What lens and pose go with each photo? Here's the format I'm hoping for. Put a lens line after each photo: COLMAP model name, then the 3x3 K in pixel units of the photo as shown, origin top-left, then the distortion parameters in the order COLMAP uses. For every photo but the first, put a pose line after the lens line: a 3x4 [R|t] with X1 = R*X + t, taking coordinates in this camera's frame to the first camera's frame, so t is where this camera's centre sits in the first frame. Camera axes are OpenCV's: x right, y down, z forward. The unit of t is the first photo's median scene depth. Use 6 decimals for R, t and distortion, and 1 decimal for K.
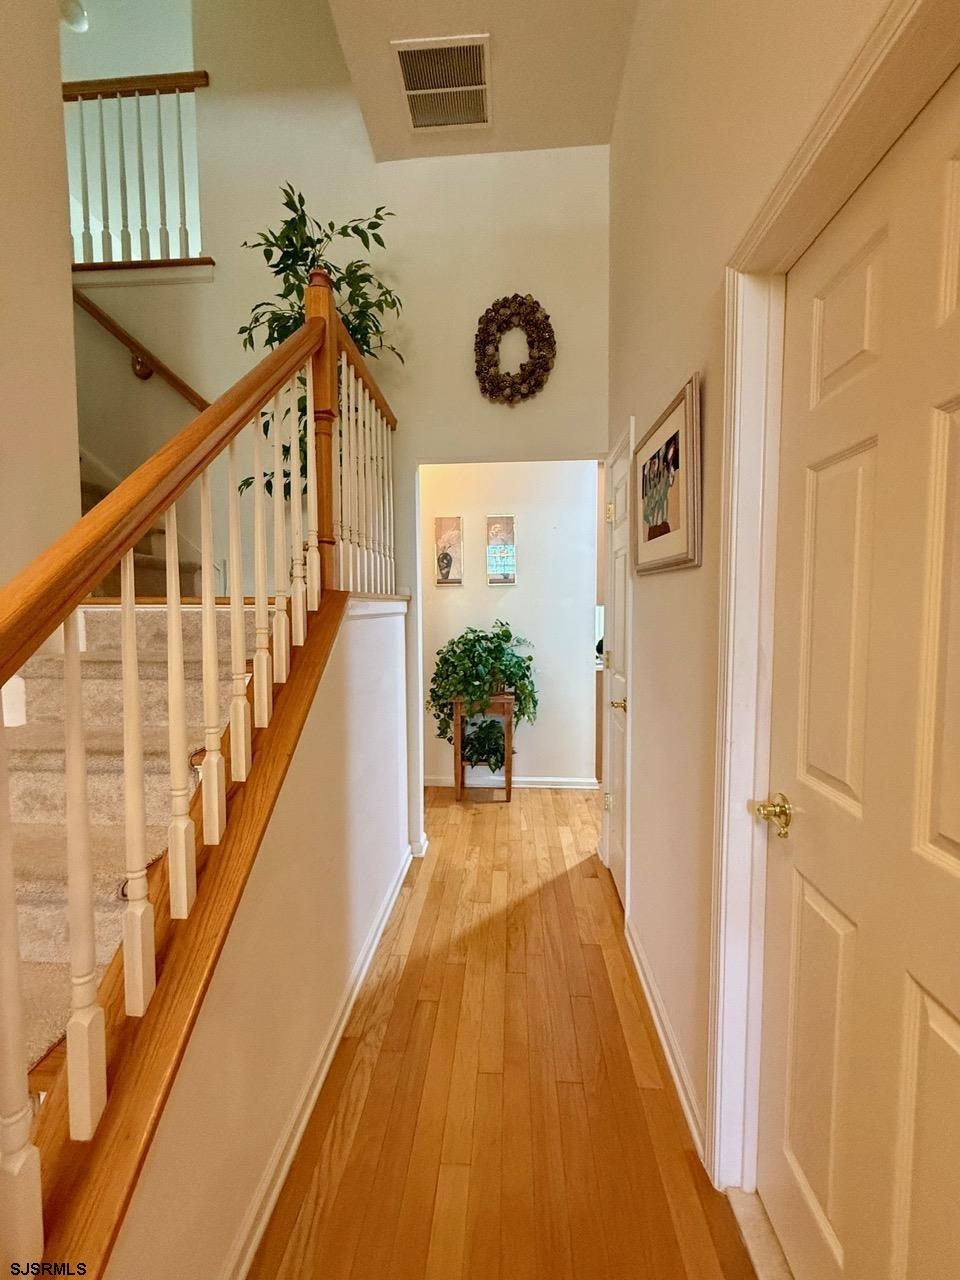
lens RADIAL K [[532.3, 0, 480.0], [0, 532.3, 640.0], [0, 0, 1]] dist [-0.002127, -0.000334]
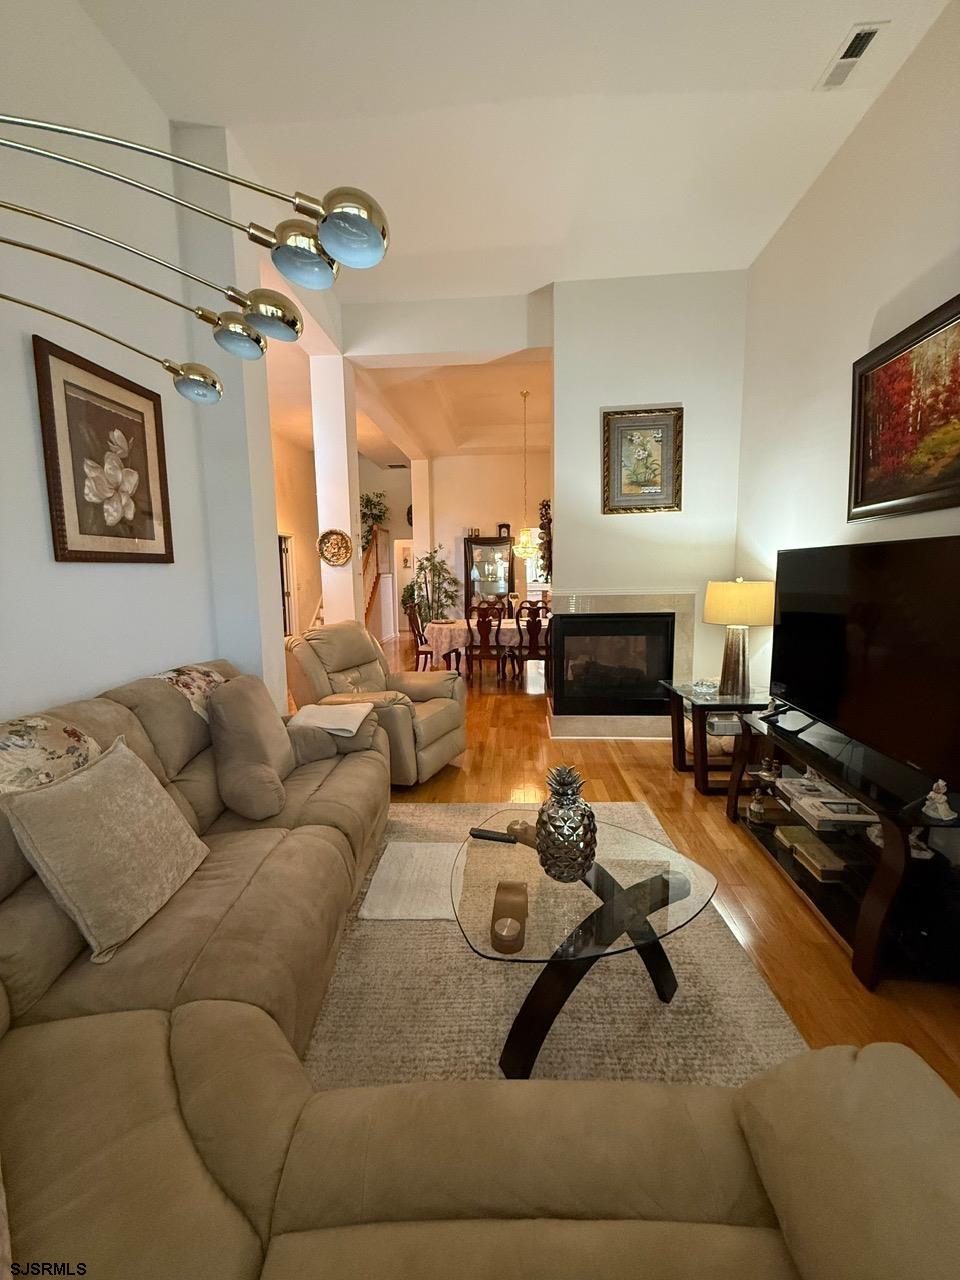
lens RADIAL K [[532.3, 0, 480.0], [0, 532.3, 640.0], [0, 0, 1]] dist [-0.002127, -0.000334]
pose [[0.999918, -0.011982, -0.004599, 0.673364], [0.012253, 0.997857, 0.064273, 0.219258], [0.003819, -0.064324, 0.997922, -3.838760]]
